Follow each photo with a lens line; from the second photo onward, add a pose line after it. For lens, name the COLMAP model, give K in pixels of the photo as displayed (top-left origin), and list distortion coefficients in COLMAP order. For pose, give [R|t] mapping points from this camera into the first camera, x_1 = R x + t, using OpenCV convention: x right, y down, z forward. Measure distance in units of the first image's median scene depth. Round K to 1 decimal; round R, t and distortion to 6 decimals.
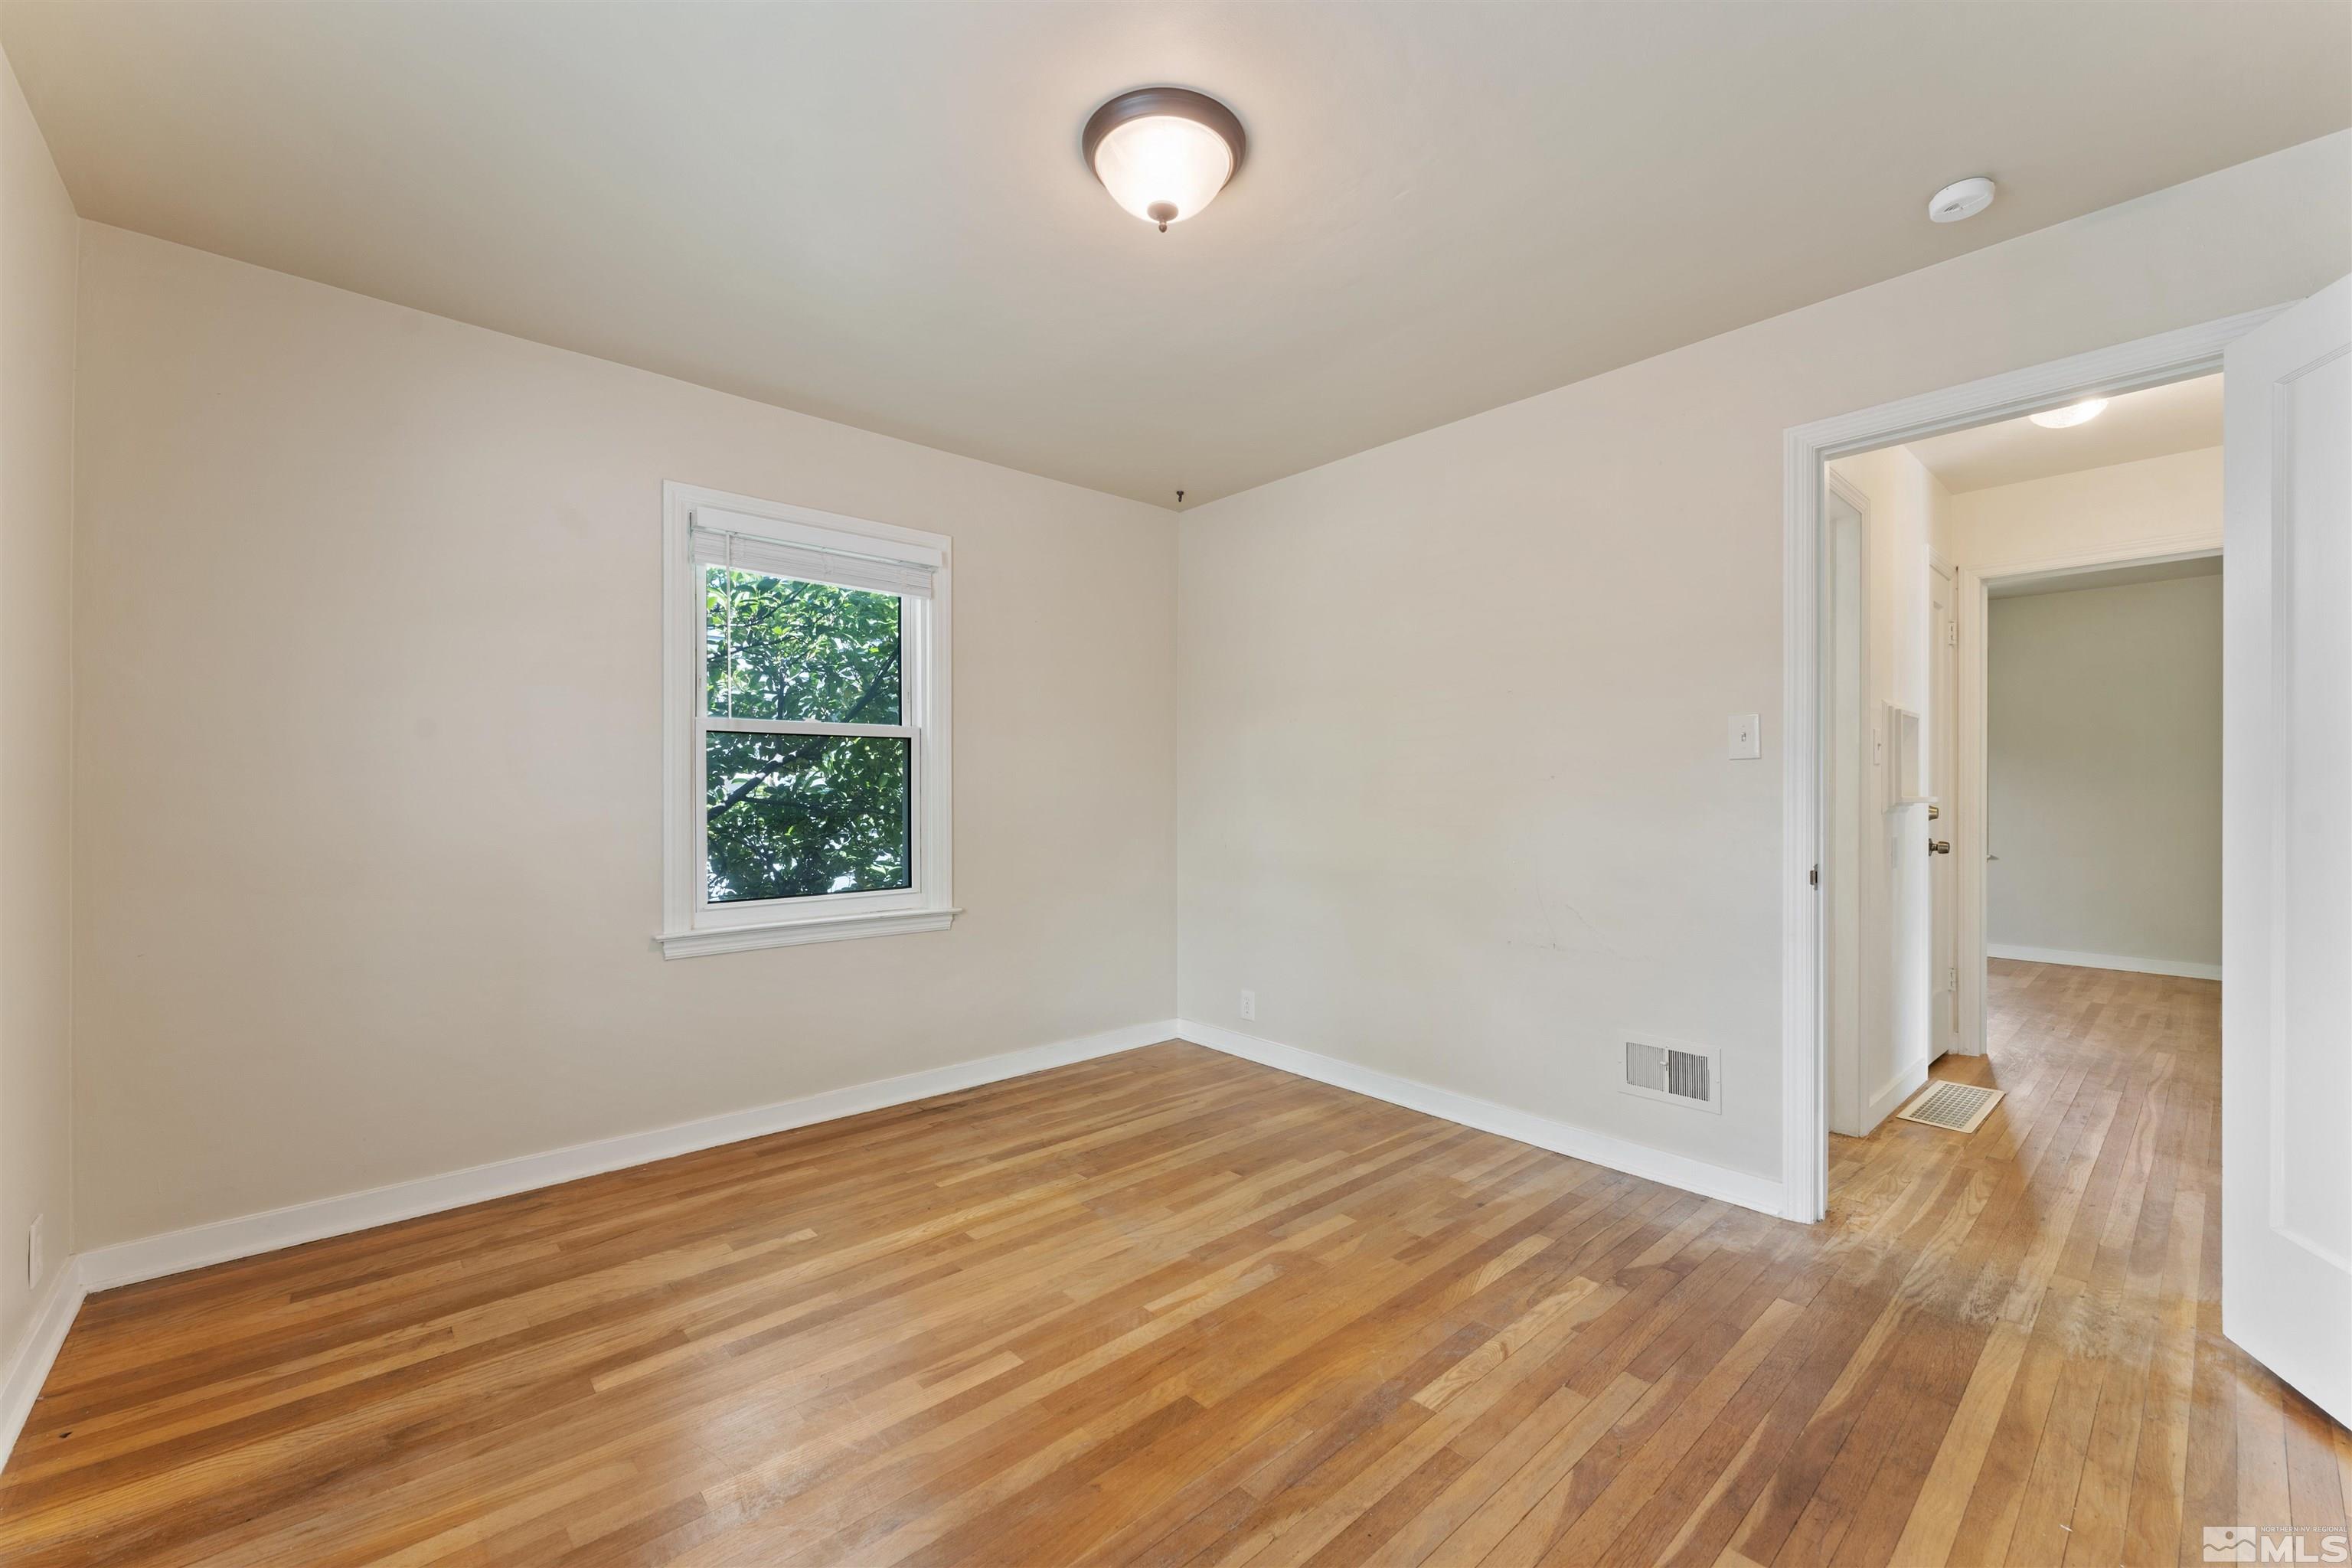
lens RADIAL K [[938.8, 0, 1176.5], [0, 938.8, 781.8], [0, 0, 1]] dist [0.000944, 0.000162]
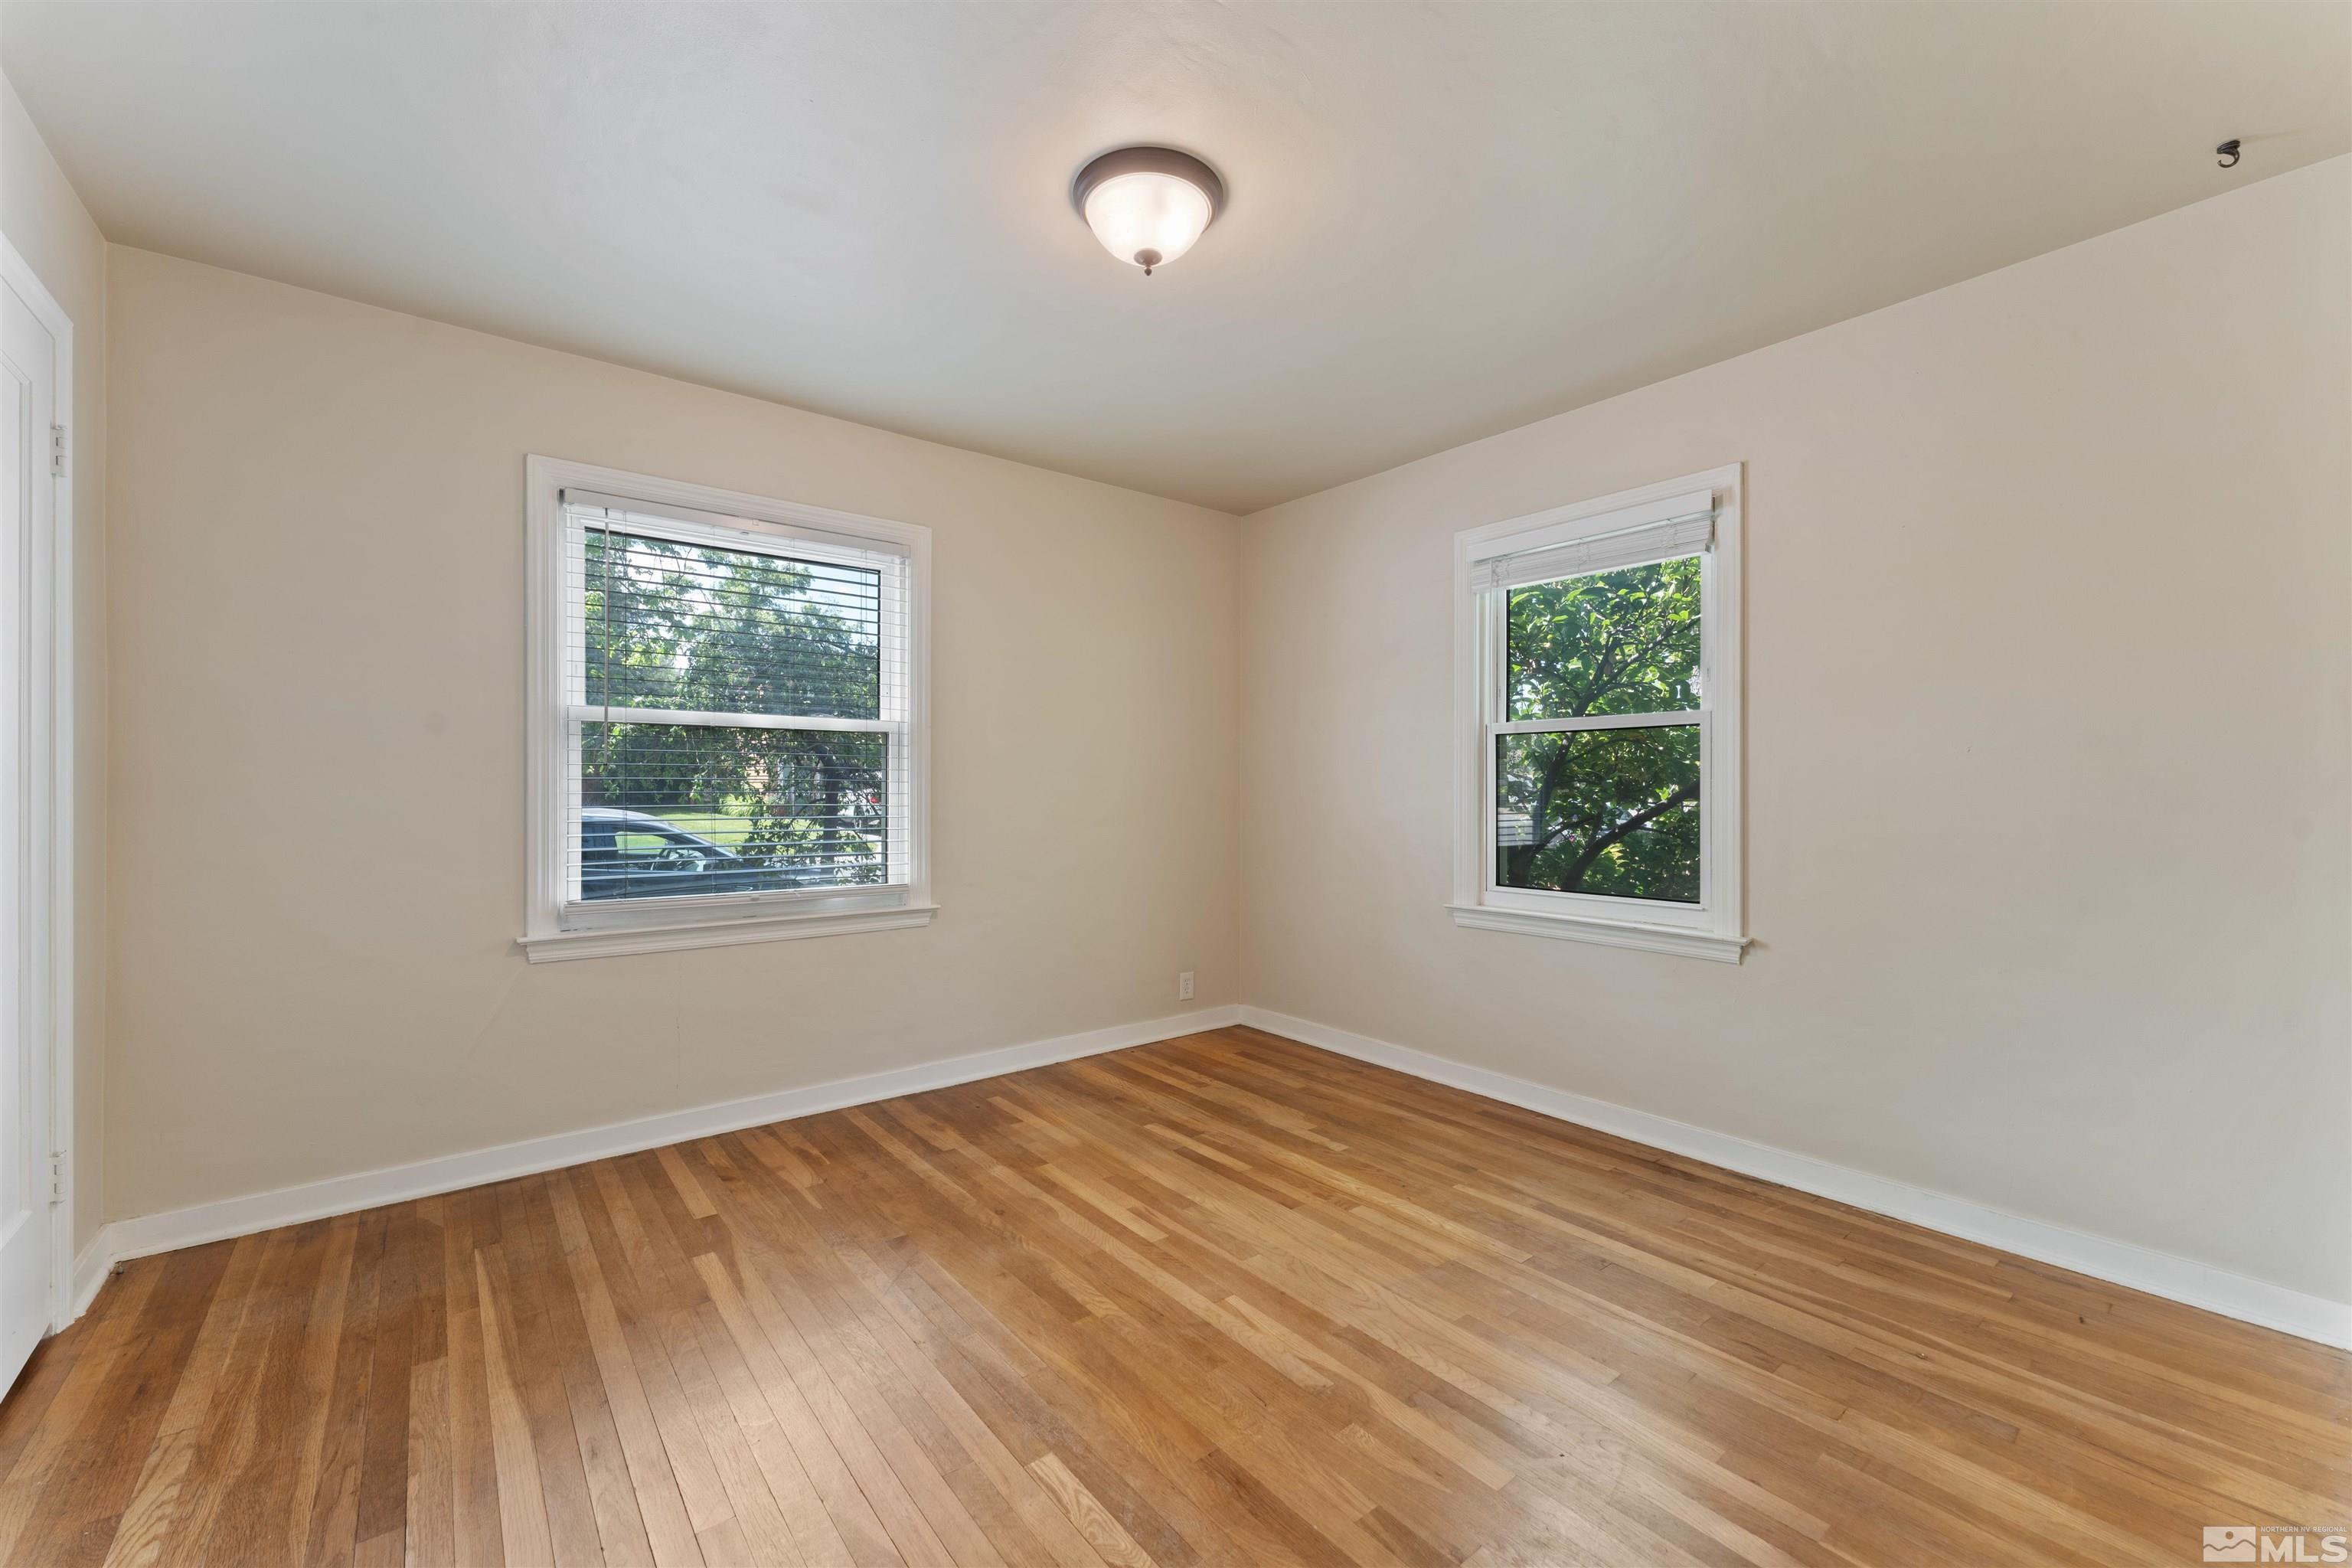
lens RADIAL K [[938.8, 0, 1185.1], [0, 938.8, 786.1], [0, 0, 1]] dist [0.000944, 0.000162]
pose [[-0.055783, -0.003169, -0.998438, 0.754709], [0.008575, 0.999957, -0.003652, 0.009414], [0.998406, -0.008766, -0.055754, 0.774983]]
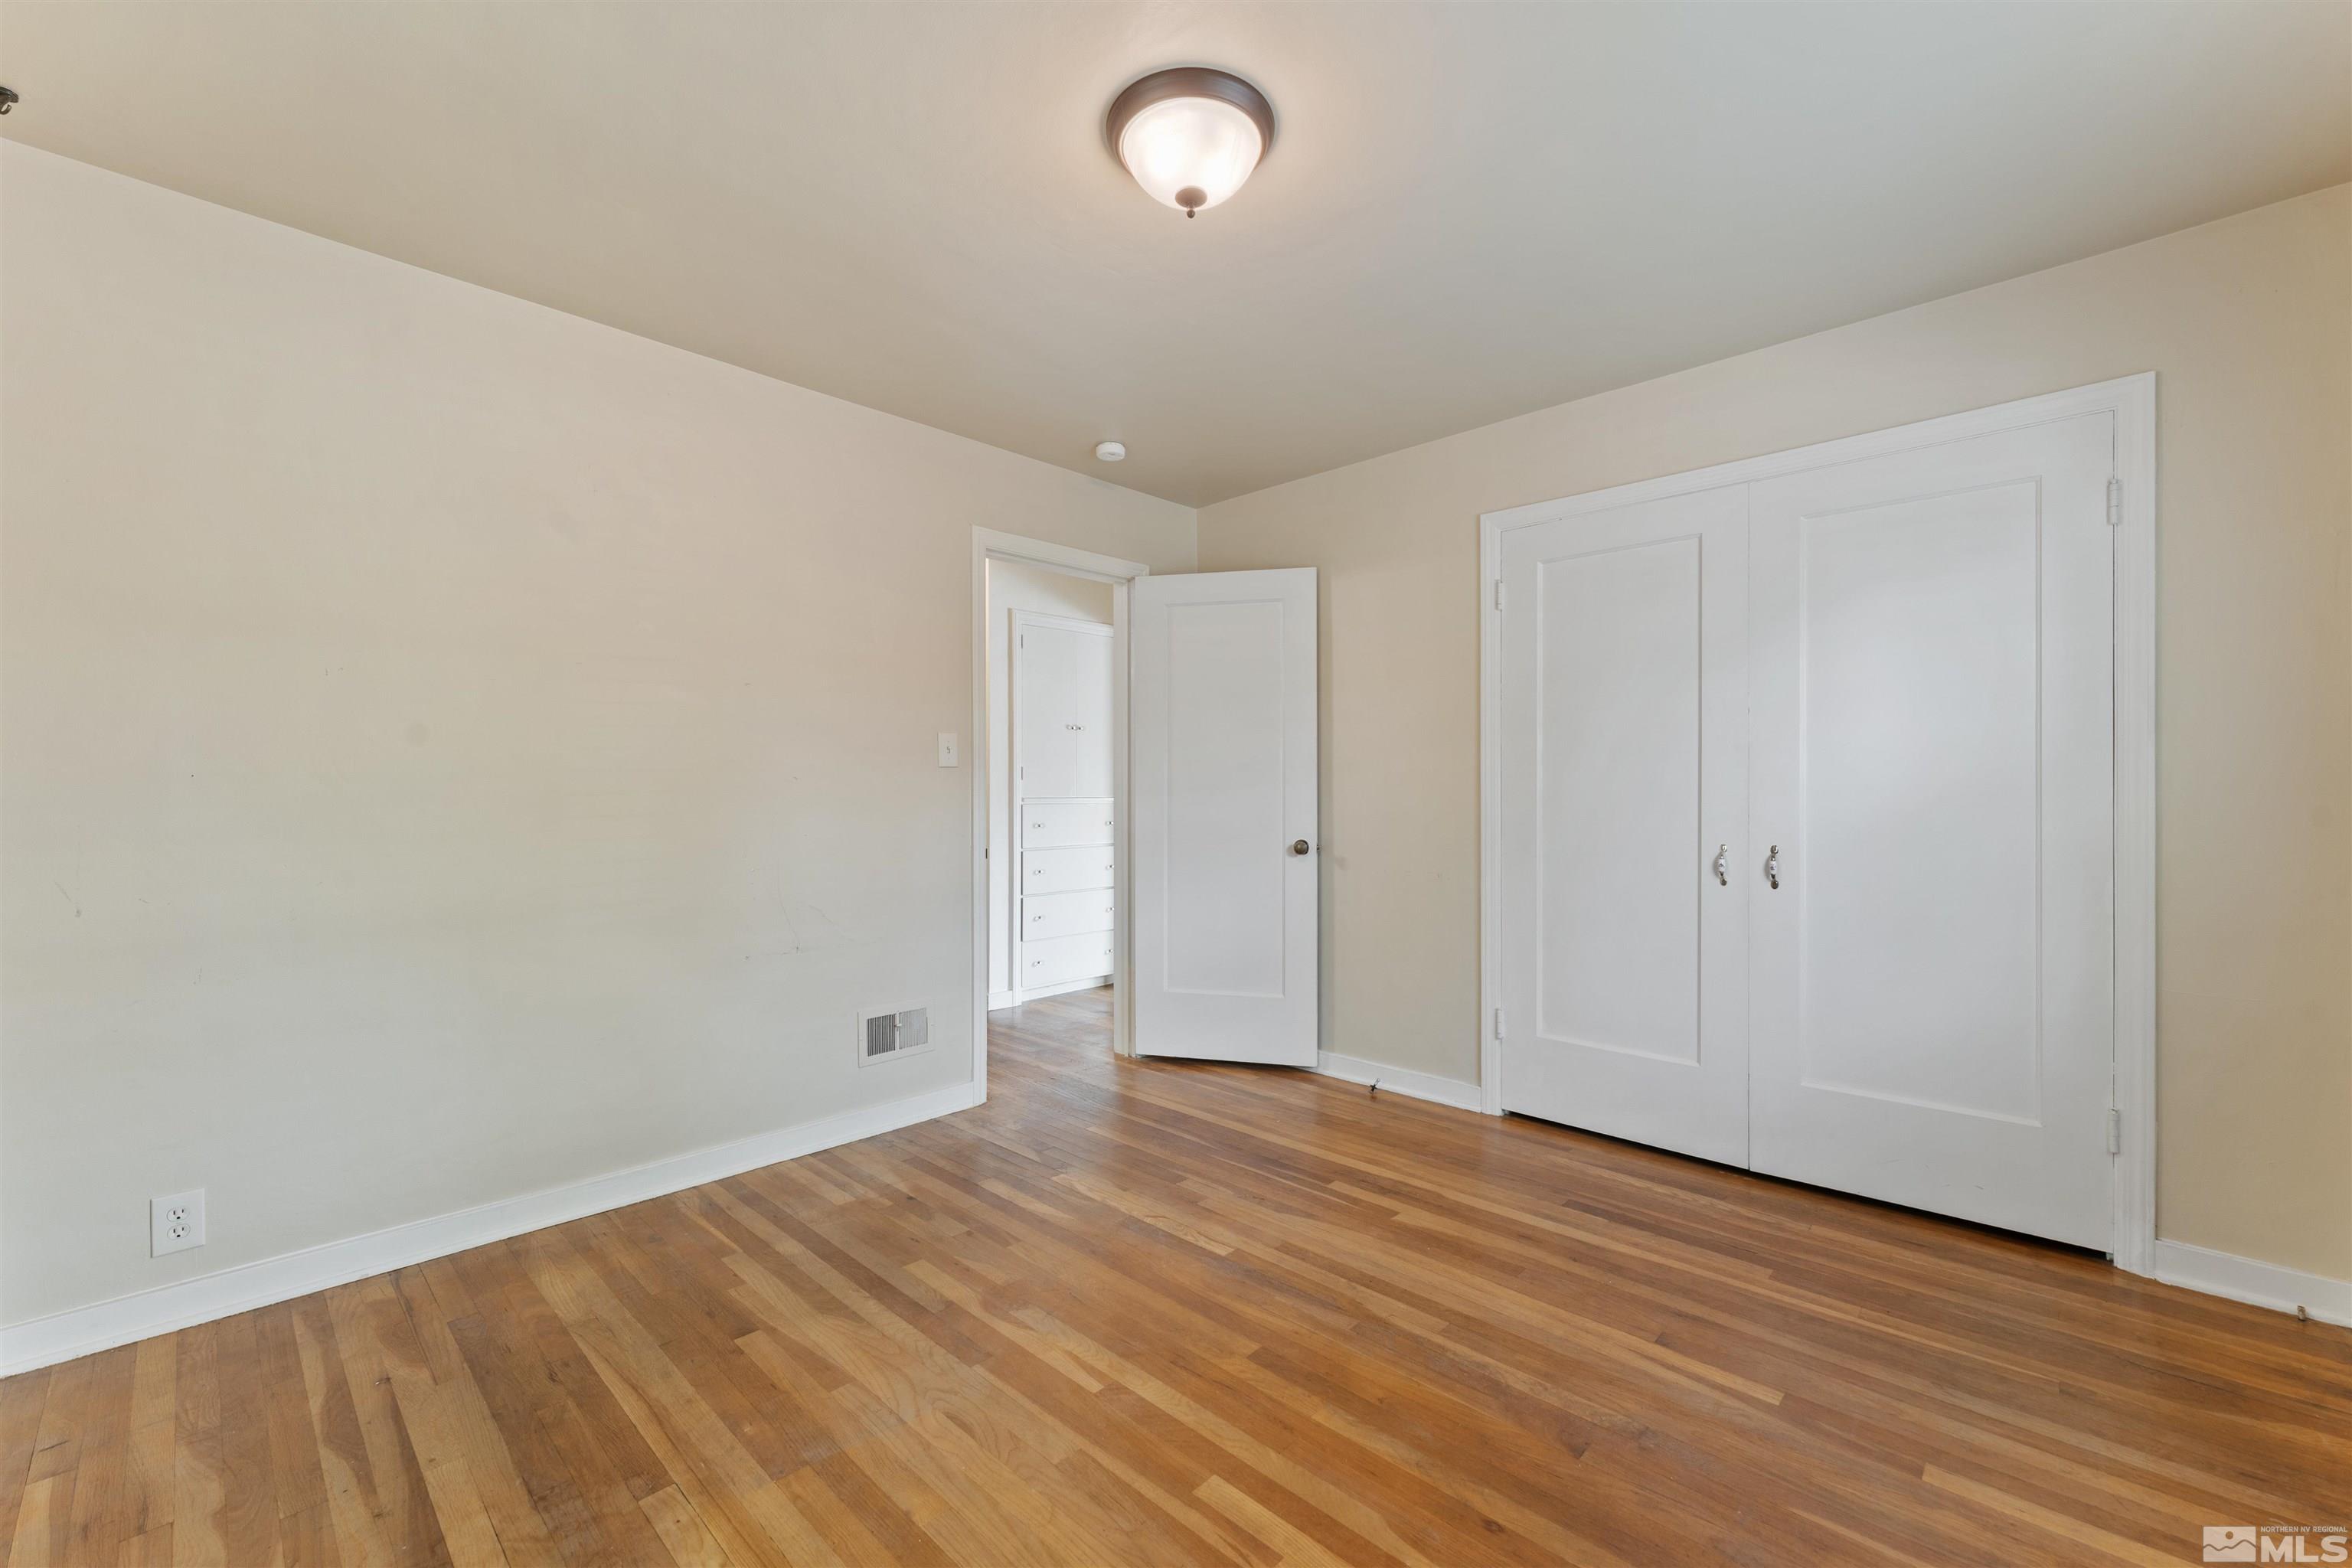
lens RADIAL K [[938.8, 0, 1171.9], [0, 938.8, 794.5], [0, 0, 1]] dist [0.000944, 0.000162]
pose [[-0.061015, -0.003334, 0.998131, -0.688684], [-0.007775, 0.999966, 0.002865, 0.005775], [-0.998107, -0.007586, -0.061039, 0.756766]]
